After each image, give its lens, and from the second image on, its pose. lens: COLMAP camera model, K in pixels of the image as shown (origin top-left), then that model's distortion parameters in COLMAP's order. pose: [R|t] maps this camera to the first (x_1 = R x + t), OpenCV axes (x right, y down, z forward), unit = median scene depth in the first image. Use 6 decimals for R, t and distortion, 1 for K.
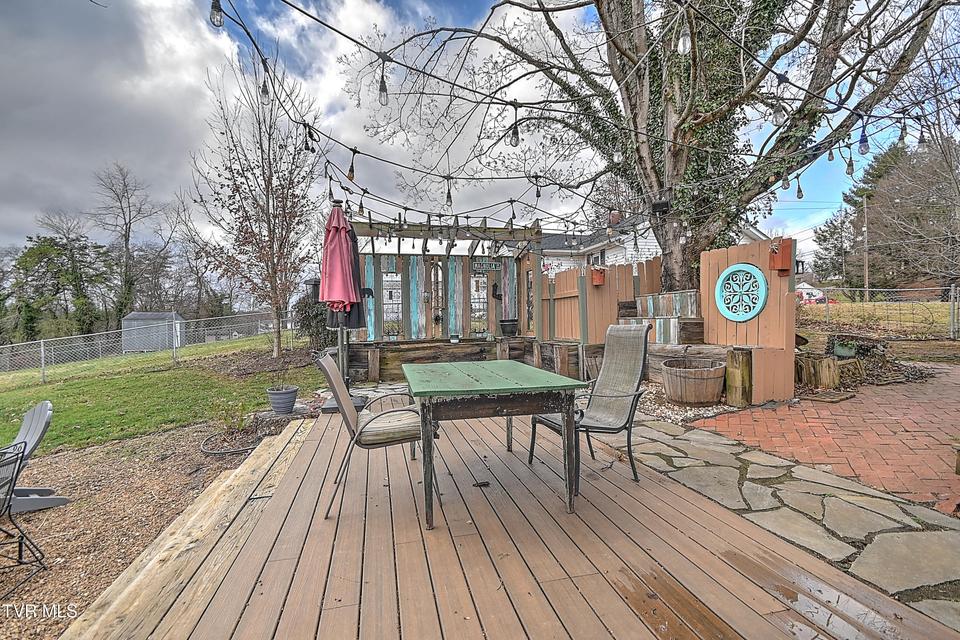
lens RADIAL K [[417.4, 0, 453.3], [0, 417.4, 314.7], [0, 0, 1]] dist [0.000737, -0.000017]
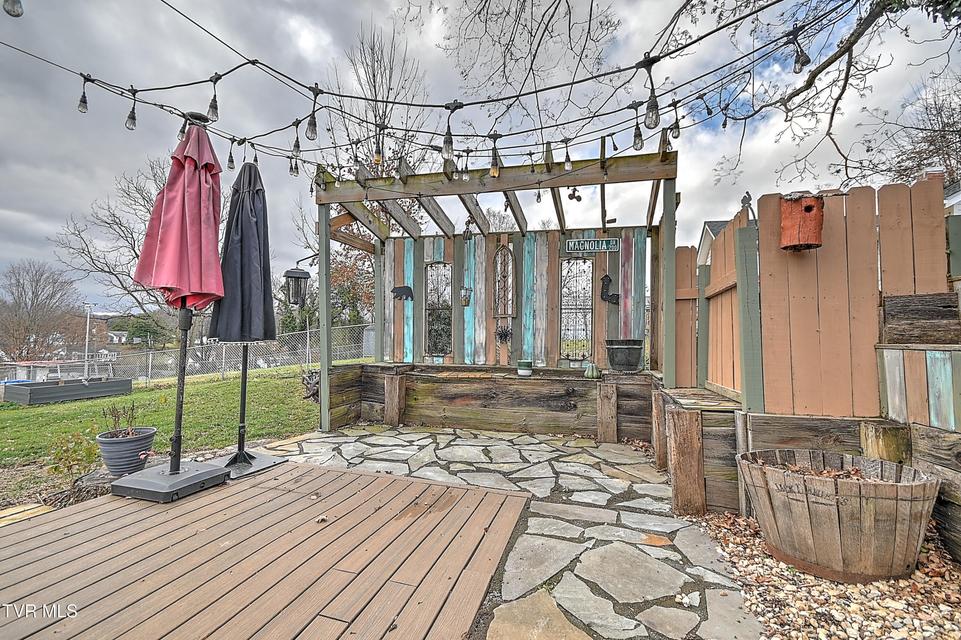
lens RADIAL K [[417.9, 0, 453.8], [0, 417.9, 314.7], [0, 0, 1]] dist [0.000737, -0.000017]
pose [[0.879210, 0.010693, -0.476315, 0.198932], [-0.030920, 0.998921, -0.034649, 0.004923], [0.475431, 0.045191, 0.878592, 0.424276]]
